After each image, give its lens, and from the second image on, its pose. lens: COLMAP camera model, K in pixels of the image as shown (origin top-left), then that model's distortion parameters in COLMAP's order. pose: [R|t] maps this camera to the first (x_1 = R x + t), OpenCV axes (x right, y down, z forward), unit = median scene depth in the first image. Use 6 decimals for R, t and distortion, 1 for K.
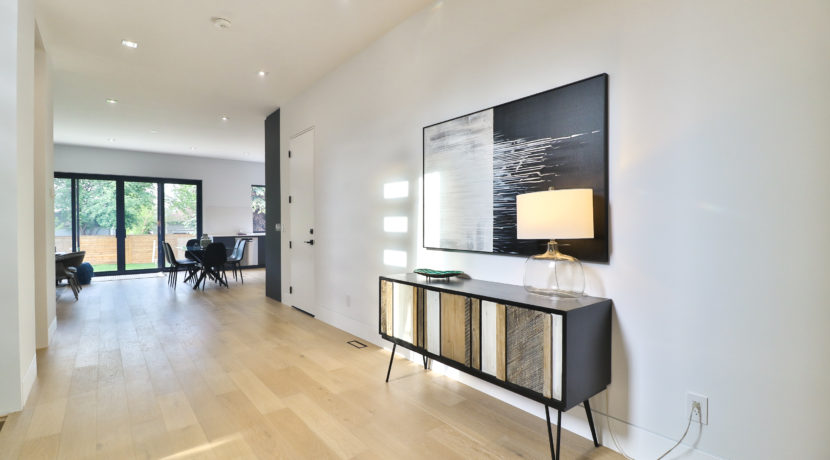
lens RADIAL K [[384.5, 0, 416.5], [0, 384.5, 227.5], [0, 0, 1]] dist [-0.001215, -0.012223]
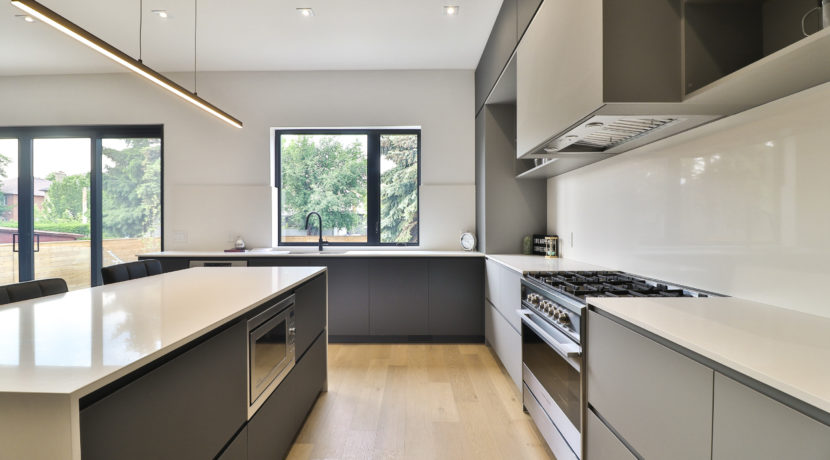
lens RADIAL K [[384.5, 0, 411.1], [0, 384.5, 226.1], [0, 0, 1]] dist [-0.001215, -0.012223]
pose [[0.773638, 0.005359, -0.633605, -0.225396], [-0.008585, 0.999961, -0.002024, -0.030185], [0.633569, 0.007005, 0.773654, 2.889954]]
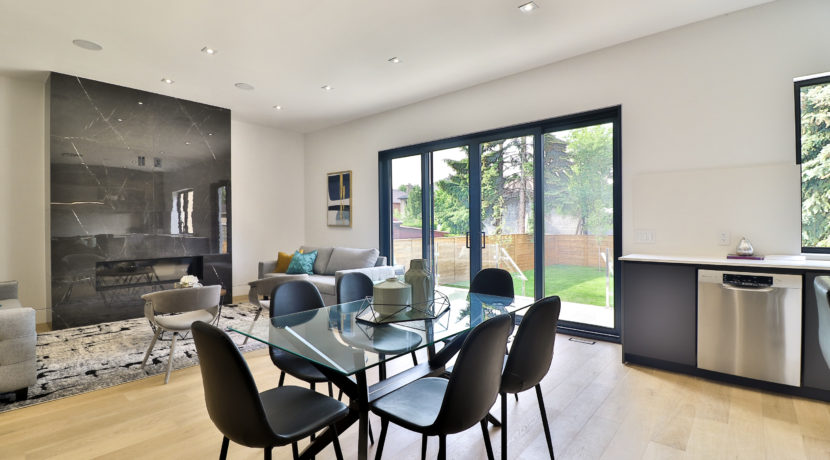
lens RADIAL K [[384.5, 0, 411.4], [0, 384.5, 226.3], [0, 0, 1]] dist [-0.001215, -0.012223]
pose [[0.162326, 0.007770, -0.986707, -0.769302], [-0.003836, 0.999966, 0.007243, -0.024232], [0.986730, 0.002609, 0.162350, 2.537945]]
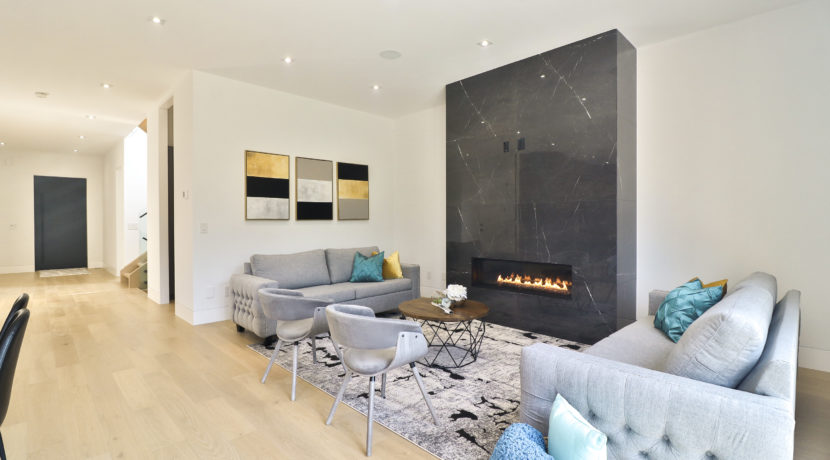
lens RADIAL K [[384.5, 0, 412.7], [0, 384.5, 226.7], [0, 0, 1]] dist [-0.001215, -0.012223]
pose [[-0.995347, 0.008758, -0.095960, -2.129791], [0.006754, 0.999753, 0.021186, -0.023178], [0.096122, 0.020439, -0.995160, 3.074255]]
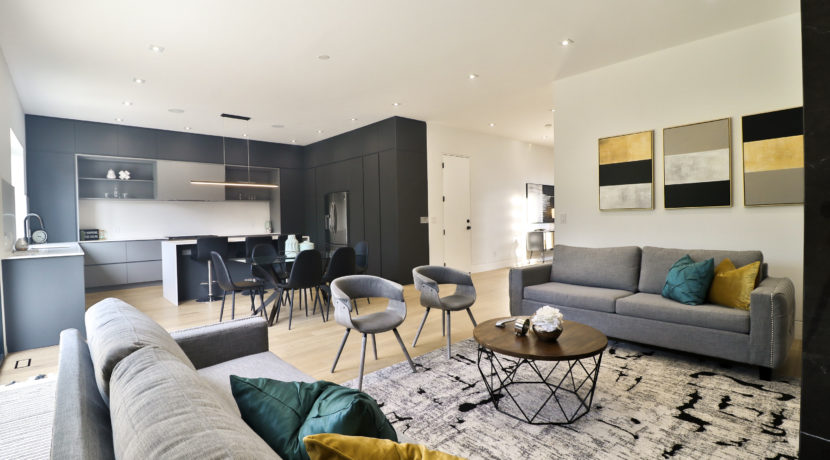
lens RADIAL K [[384.5, 0, 410.8], [0, 384.5, 225.0], [0, 0, 1]] dist [-0.001215, -0.012223]
pose [[-0.057949, -0.014872, 0.998209, -3.136127], [0.031590, 0.999361, 0.016723, -0.011944], [-0.997820, 0.032503, -0.057442, 2.248067]]
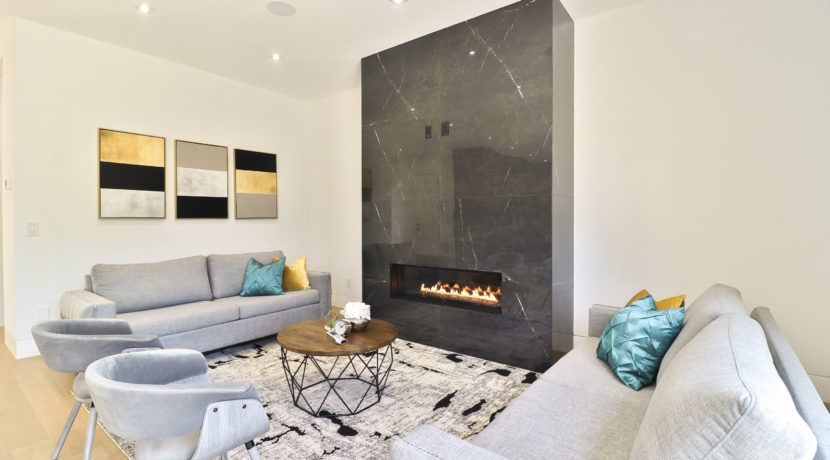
lens RADIAL K [[384.5, 0, 412.8], [0, 384.5, 227.0], [0, 0, 1]] dist [-0.001215, -0.012223]
pose [[-0.972896, 0.009674, -0.231042, -2.293194], [0.004170, 0.999696, 0.024298, -0.019793], [0.231207, 0.022675, -0.972640, 2.834721]]
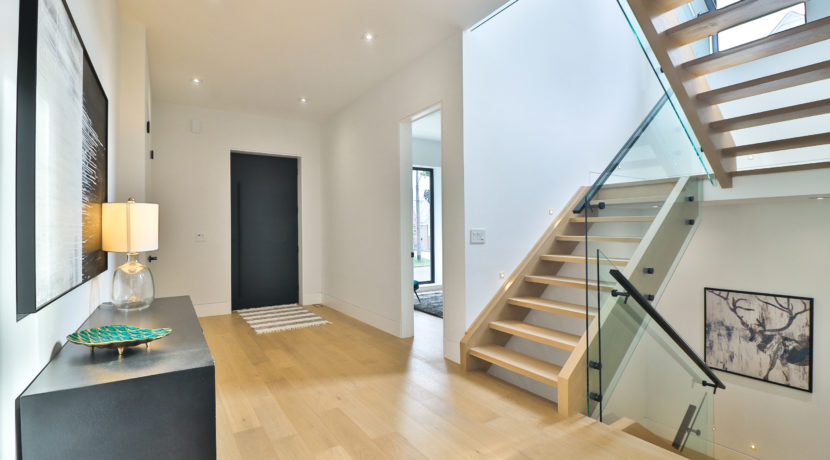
lens RADIAL K [[384.5, 0, 414.2], [0, 384.5, 224.4], [0, 0, 1]] dist [-0.001215, -0.012223]
pose [[-0.994929, 0.015175, 0.099427, -0.346634], [0.014844, 0.999882, -0.004067, -0.015685], [-0.099477, -0.002571, -0.995037, 1.387210]]
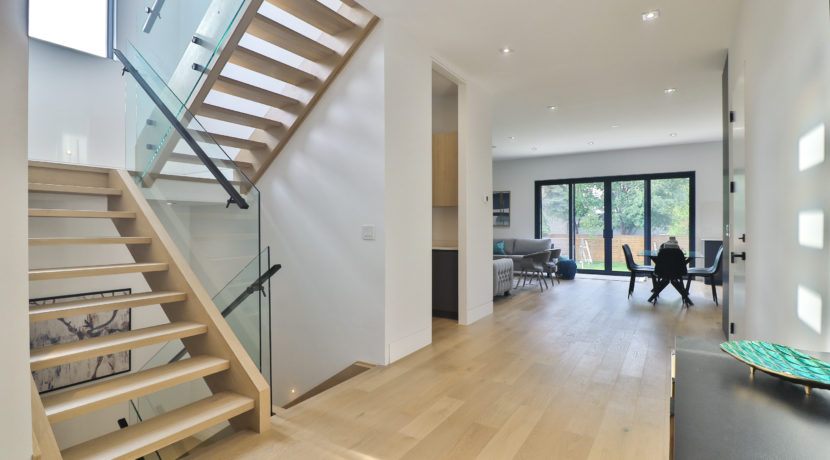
lens RADIAL K [[410.5, 0, 409.9], [0, 410.5, 229.2], [0, 0, 1]] dist [-0.005563, -0.001213]
pose [[0.309289, 0.013183, -0.950877, 0.287348], [-0.010367, 0.999891, 0.010491, -0.008623], [0.950912, 0.006613, 0.309392, 0.525792]]
